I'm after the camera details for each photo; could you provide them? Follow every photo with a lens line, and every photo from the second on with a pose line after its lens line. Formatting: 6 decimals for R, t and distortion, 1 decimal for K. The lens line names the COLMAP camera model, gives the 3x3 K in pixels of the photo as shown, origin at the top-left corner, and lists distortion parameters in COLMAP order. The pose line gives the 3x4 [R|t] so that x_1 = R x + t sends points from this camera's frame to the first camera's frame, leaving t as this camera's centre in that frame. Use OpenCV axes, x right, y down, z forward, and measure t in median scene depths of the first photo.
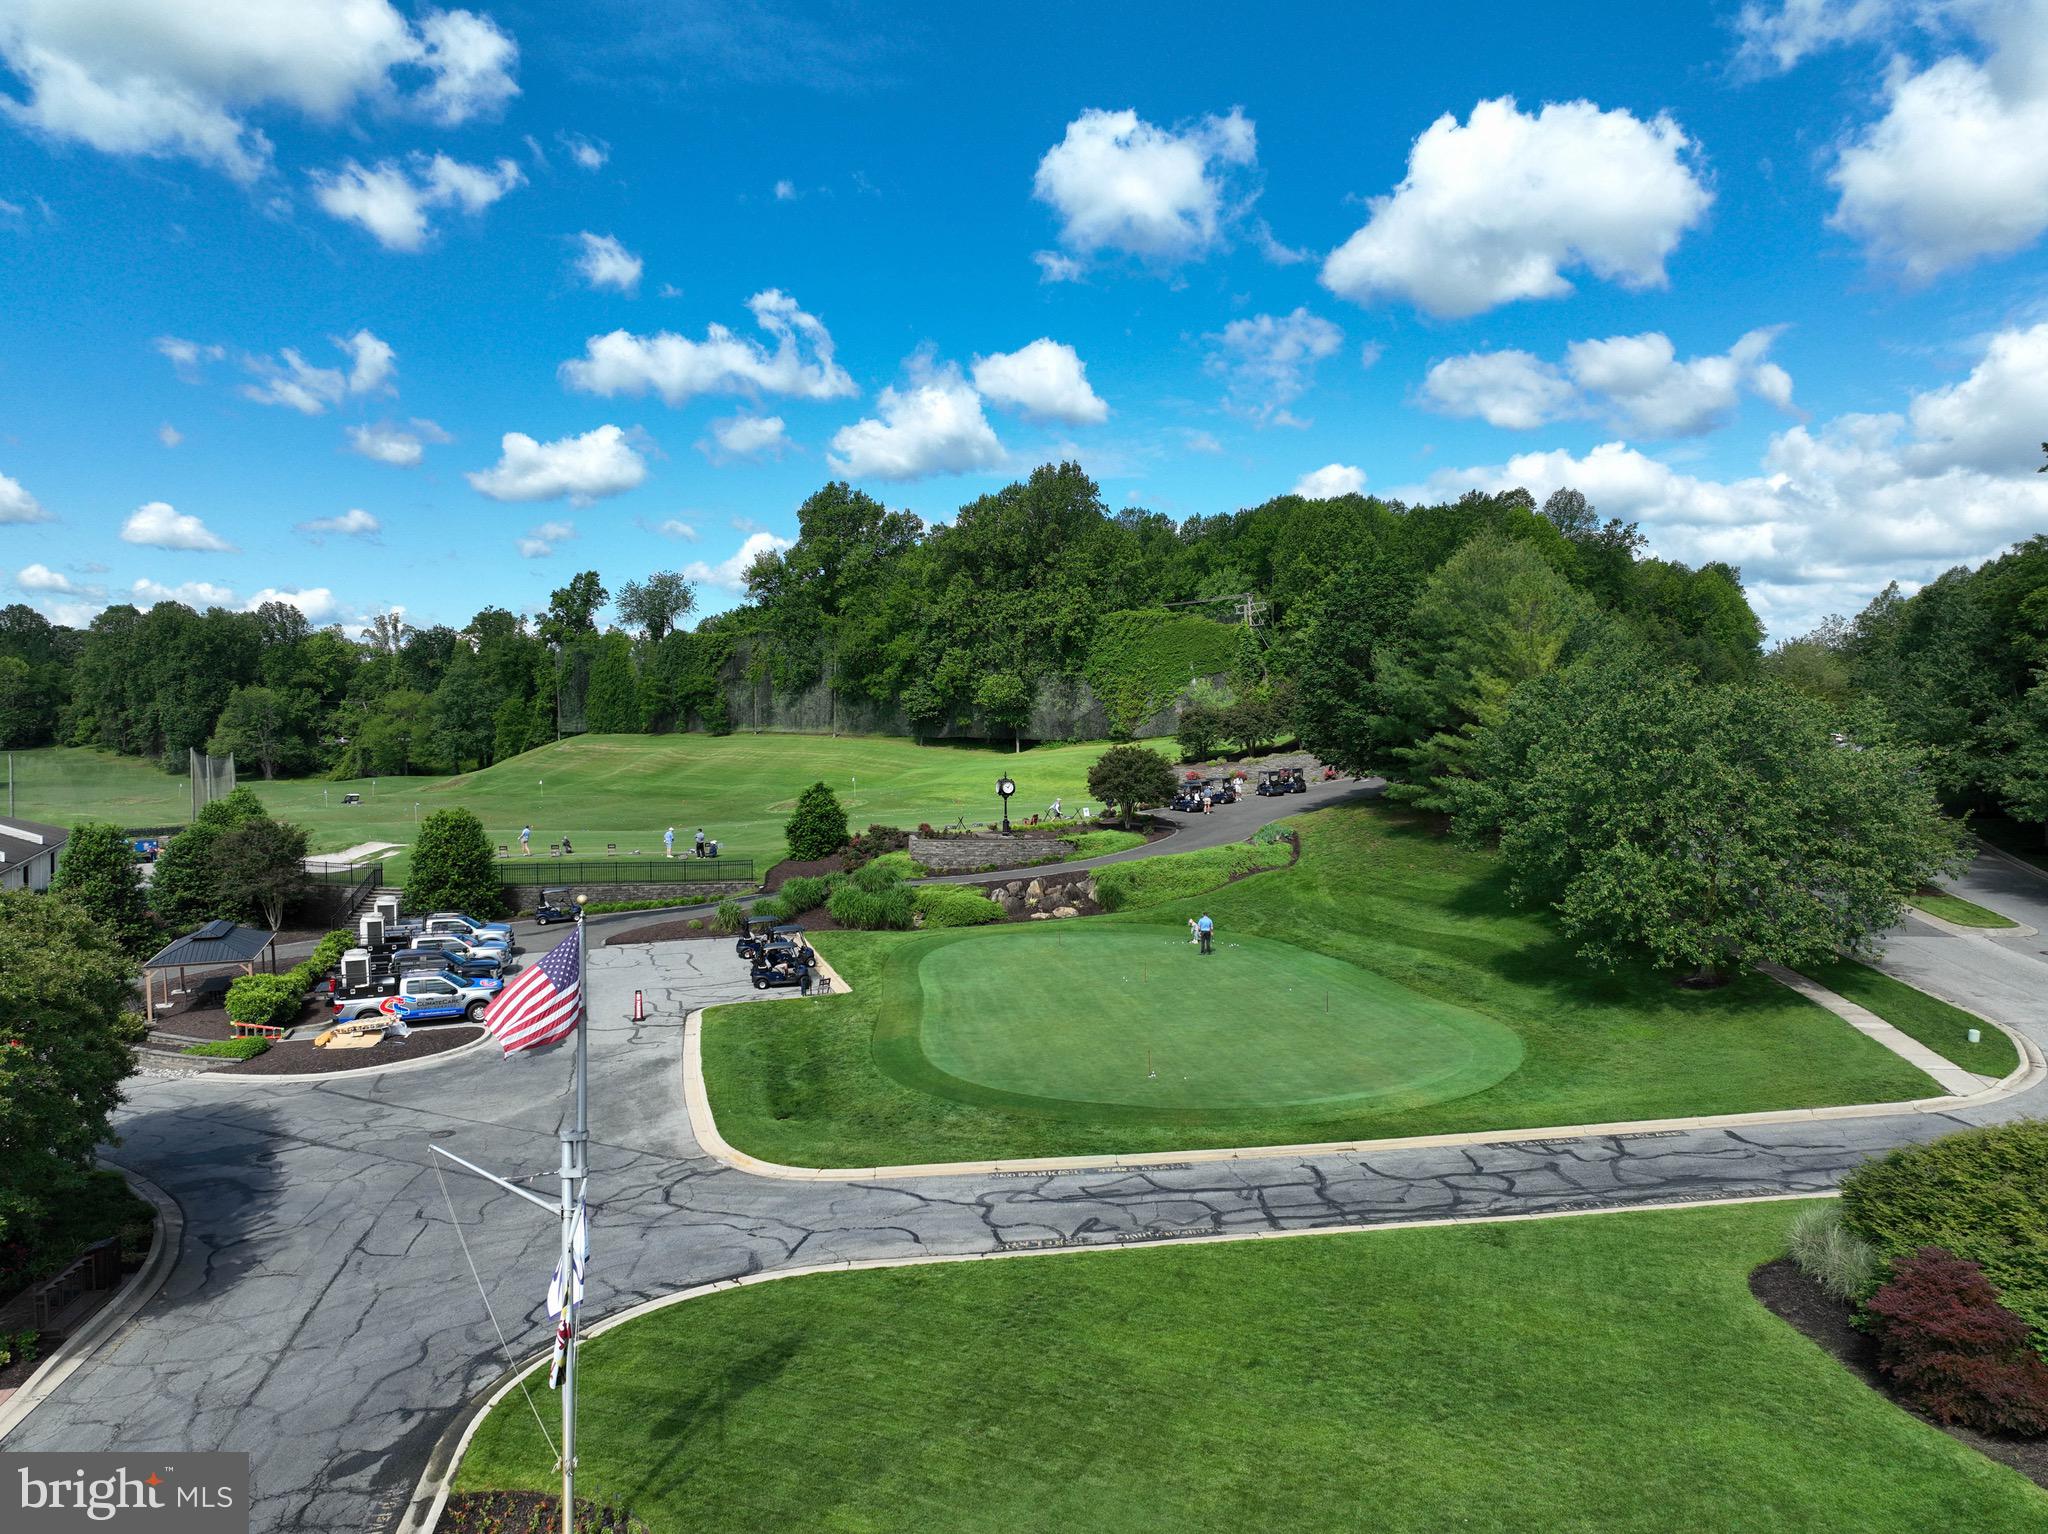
lens RADIAL K [[1443.1, 0, 1028.5], [0, 1443.1, 764.3], [0, 0, 1]] dist [0.007921, 0.003739]
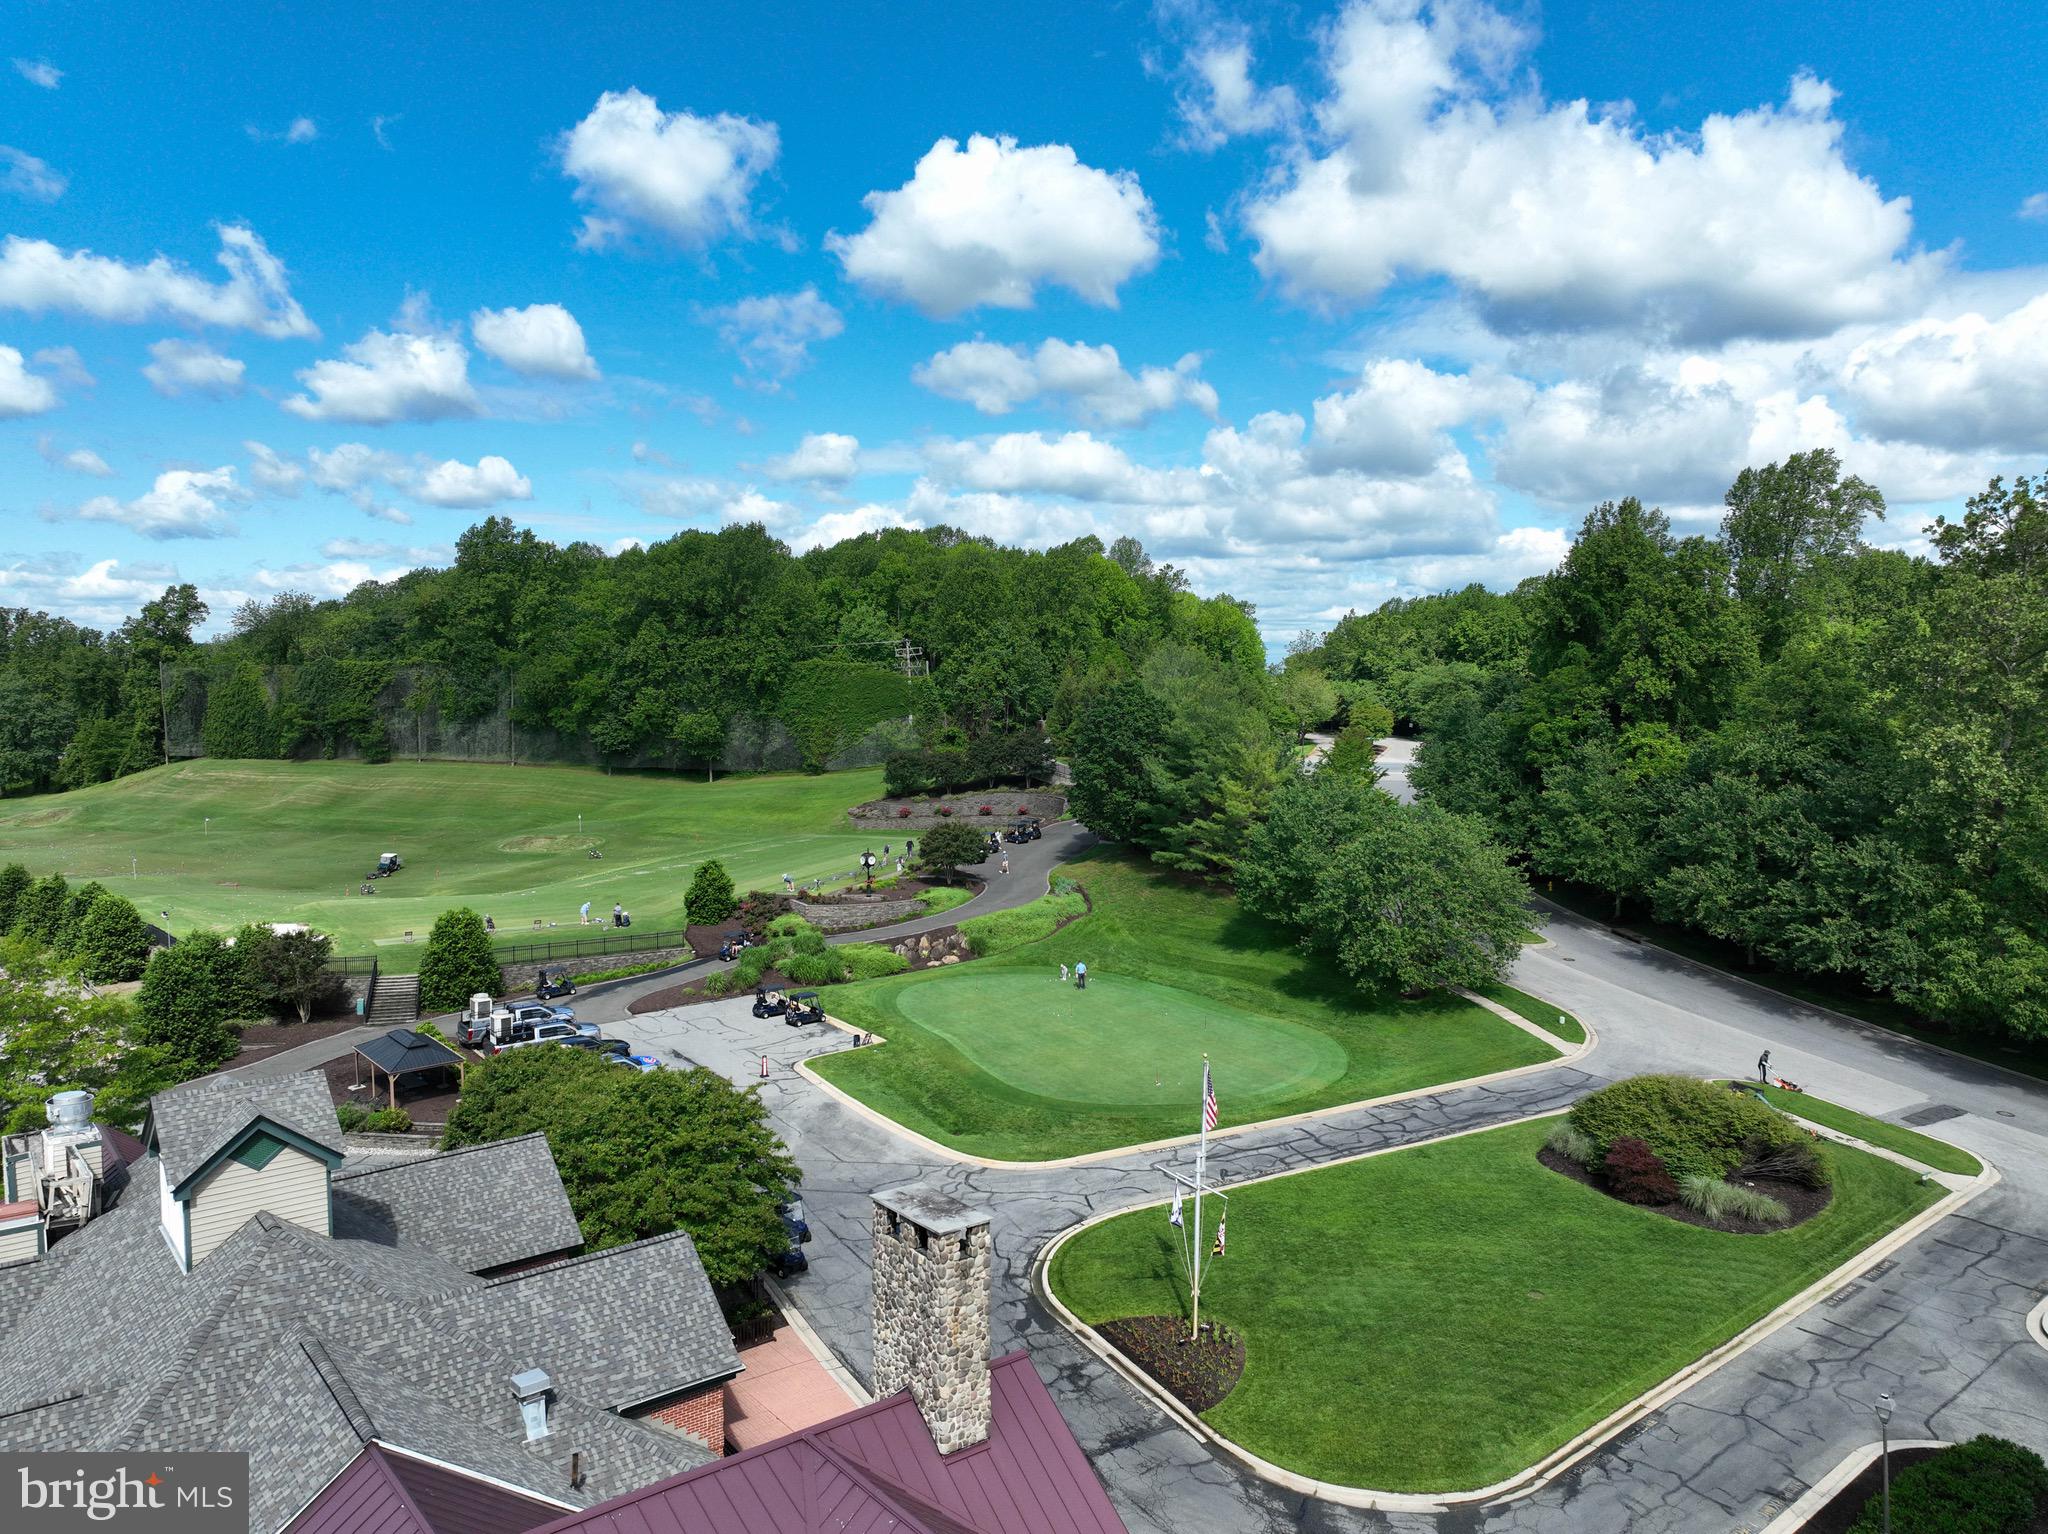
lens RADIAL K [[1443.1, 0, 1028.5], [0, 1443.1, 764.3], [0, 0, 1]] dist [0.007921, 0.003739]
pose [[0.937190, -0.022687, 0.348081, -0.158408], [0.012111, 0.999397, 0.032530, -0.052683], [-0.348609, -0.026271, 0.936900, -0.125378]]
